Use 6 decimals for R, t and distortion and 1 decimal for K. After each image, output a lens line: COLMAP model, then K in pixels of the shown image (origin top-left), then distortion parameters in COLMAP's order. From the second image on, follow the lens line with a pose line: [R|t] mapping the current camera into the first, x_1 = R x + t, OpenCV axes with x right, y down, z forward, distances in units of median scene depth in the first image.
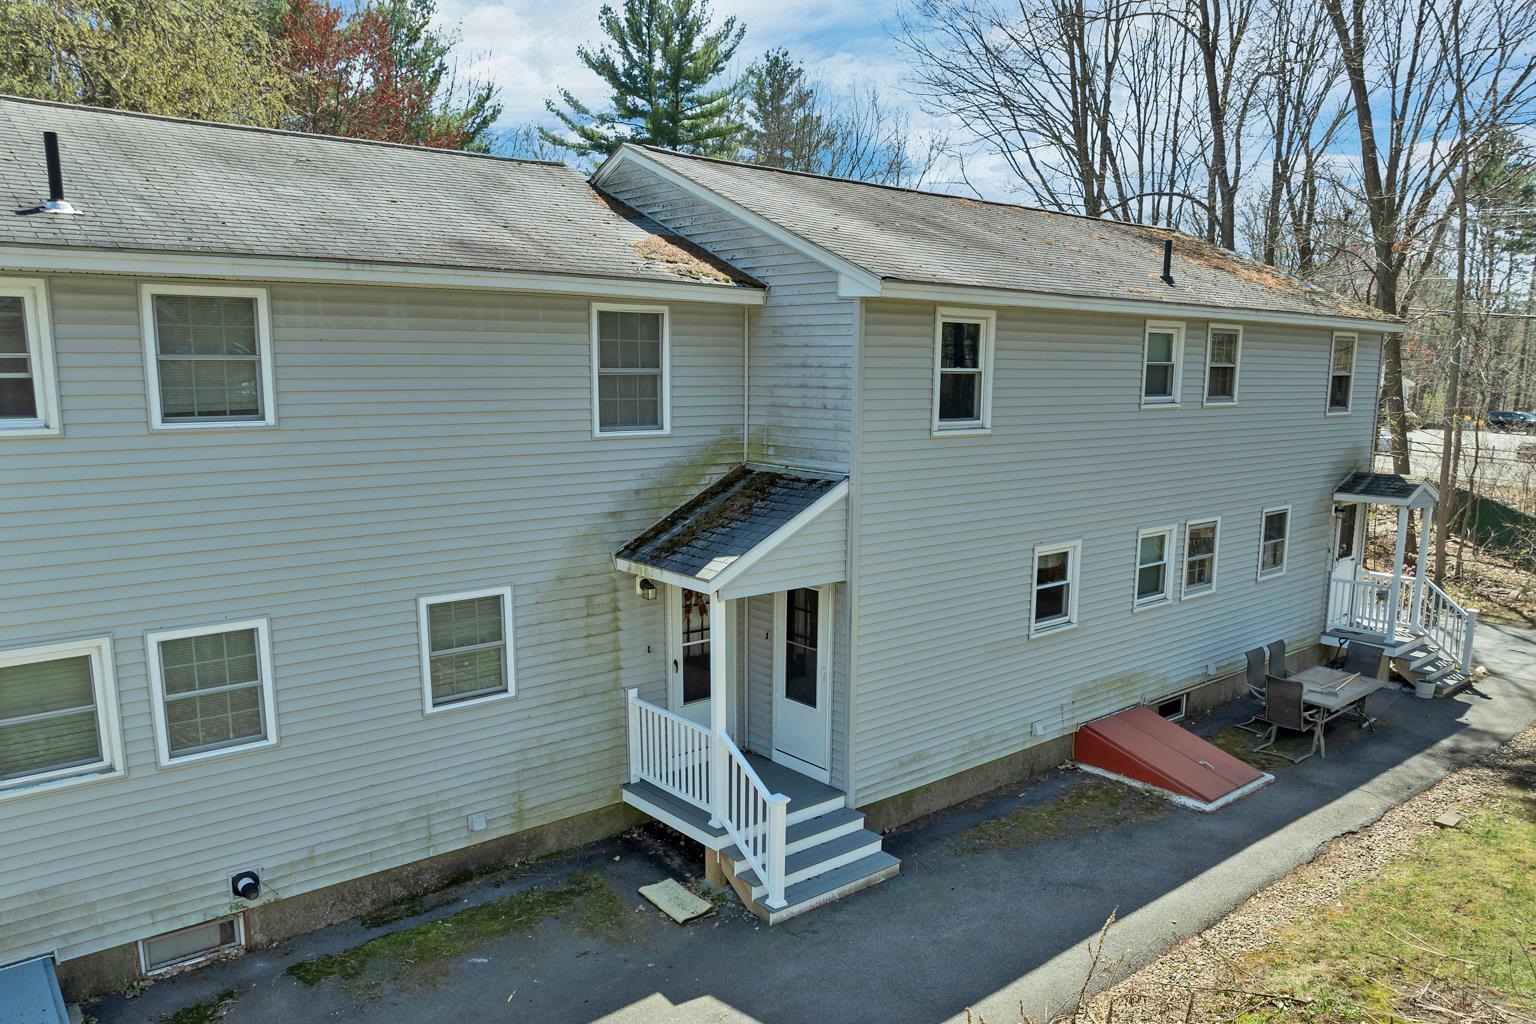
lens RADIAL K [[1104.7, 0, 774.7], [0, 1104.7, 574.2], [0, 0, 1]] dist [-0.038845, 0.004243]
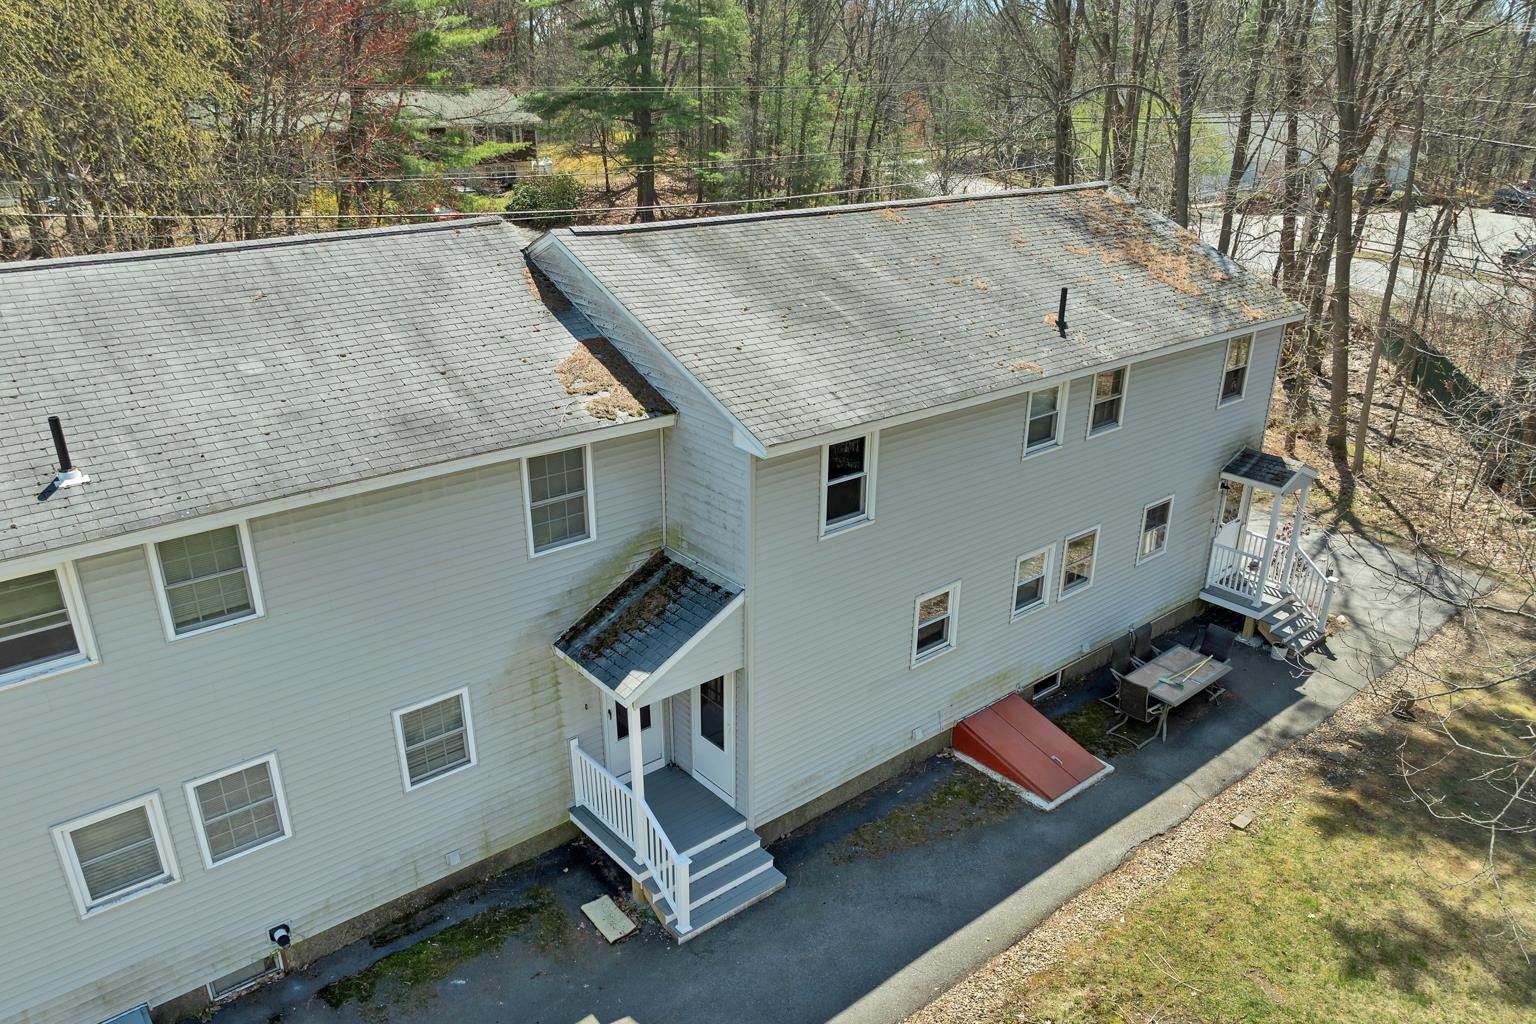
lens RADIAL K [[1102.4, 0, 771.3], [0, 1102.4, 573.2], [0, 0, 1]] dist [-0.031425, -0.009795]
pose [[0.999996, 0.002838, 0.000680, 0.093734], [-0.002918, 0.970910, 0.239425, -0.384206], [0.000019, -0.239426, 0.970915, -0.154714]]
